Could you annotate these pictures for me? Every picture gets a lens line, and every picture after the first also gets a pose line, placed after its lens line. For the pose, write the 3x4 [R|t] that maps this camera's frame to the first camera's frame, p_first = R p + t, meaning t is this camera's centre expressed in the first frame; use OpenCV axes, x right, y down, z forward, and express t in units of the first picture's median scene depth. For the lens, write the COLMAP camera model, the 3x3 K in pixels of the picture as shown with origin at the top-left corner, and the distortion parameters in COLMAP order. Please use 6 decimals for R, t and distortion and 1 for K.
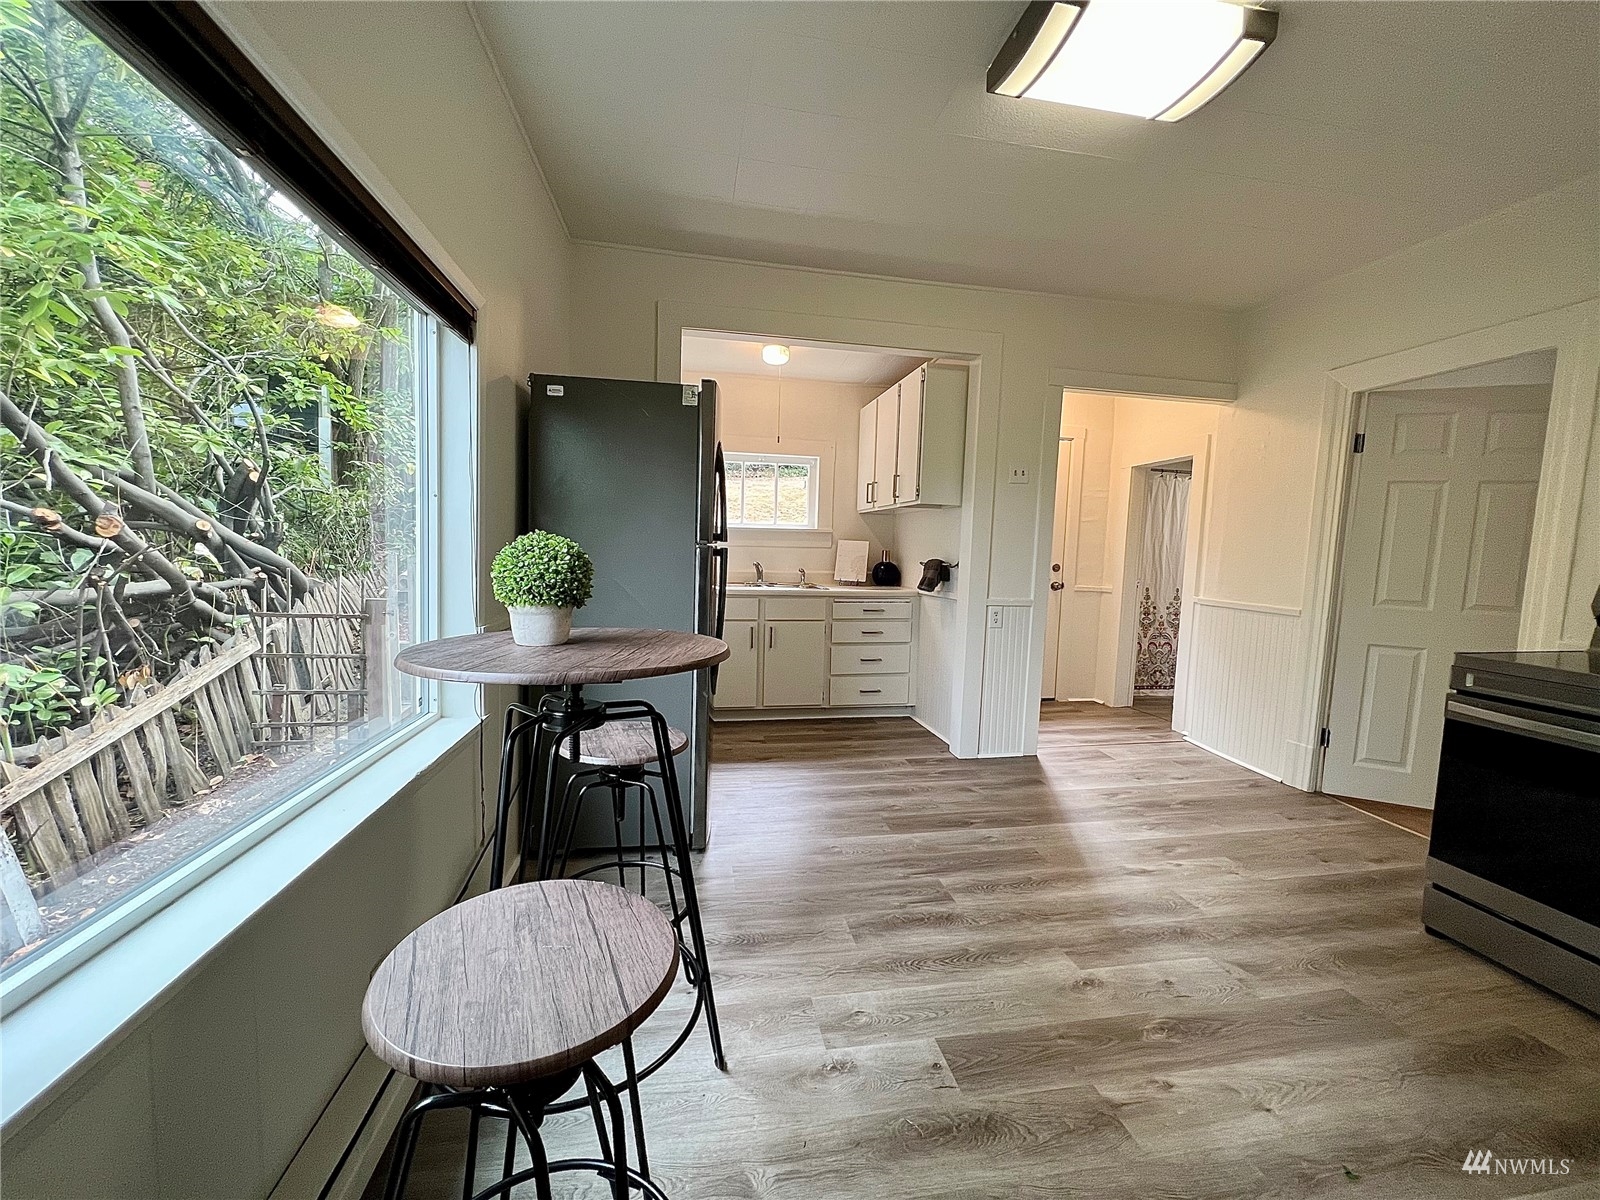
lens RADIAL K [[641.1, 0, 801.2], [0, 641.1, 602.1], [0, 0, 1]] dist [-0.002651, 0.000743]
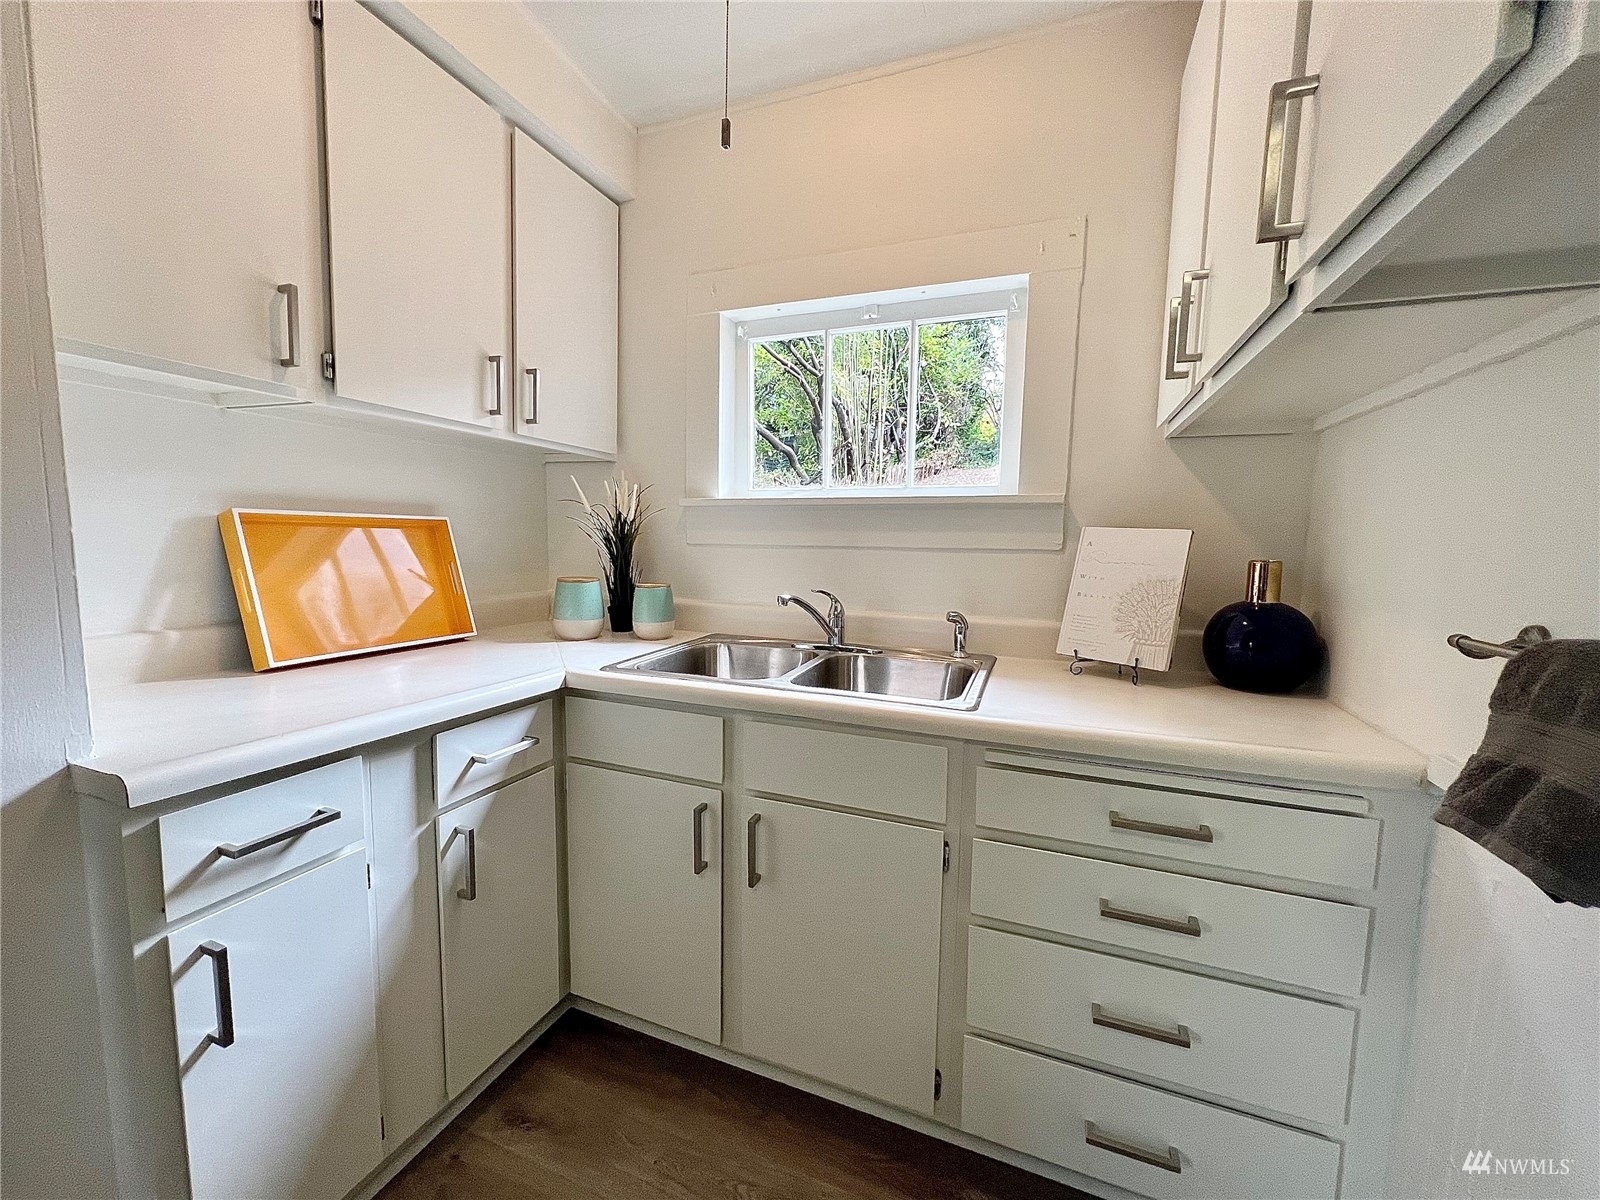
lens RADIAL K [[641.1, 0, 800.1], [0, 641.1, 602.9], [0, 0, 1]] dist [-0.002651, 0.000743]
pose [[0.846221, 0.044970, -0.530931, 0.175132], [-0.041598, 0.998967, 0.018314, -0.094111], [0.531206, 0.006588, 0.847217, 1.047283]]
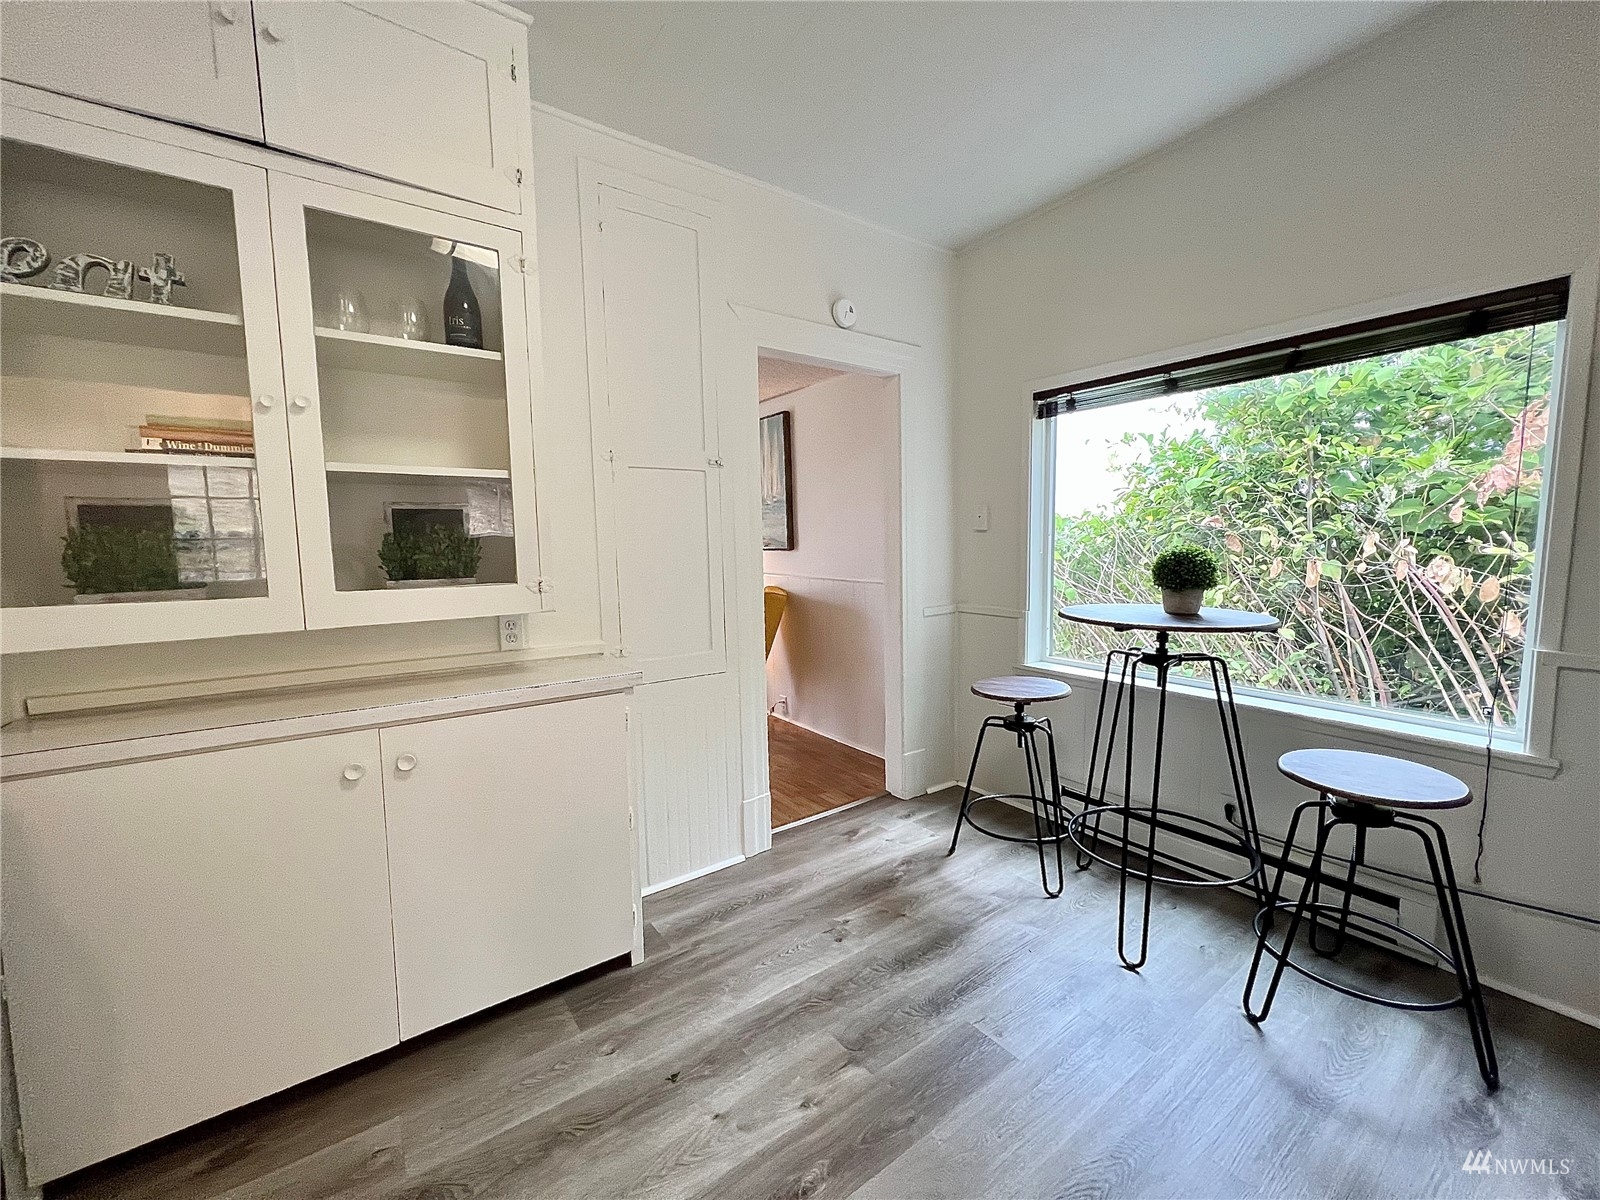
lens RADIAL K [[639.4, 0, 800.9], [0, 639.4, 601.2], [0, 0, 1]] dist [-0.001425, 0.000252]
pose [[-0.904965, 0.027211, -0.424615, 0.462955], [-0.045389, 0.986085, 0.159927, -0.072067], [0.423058, 0.164001, -0.891137, 0.828170]]
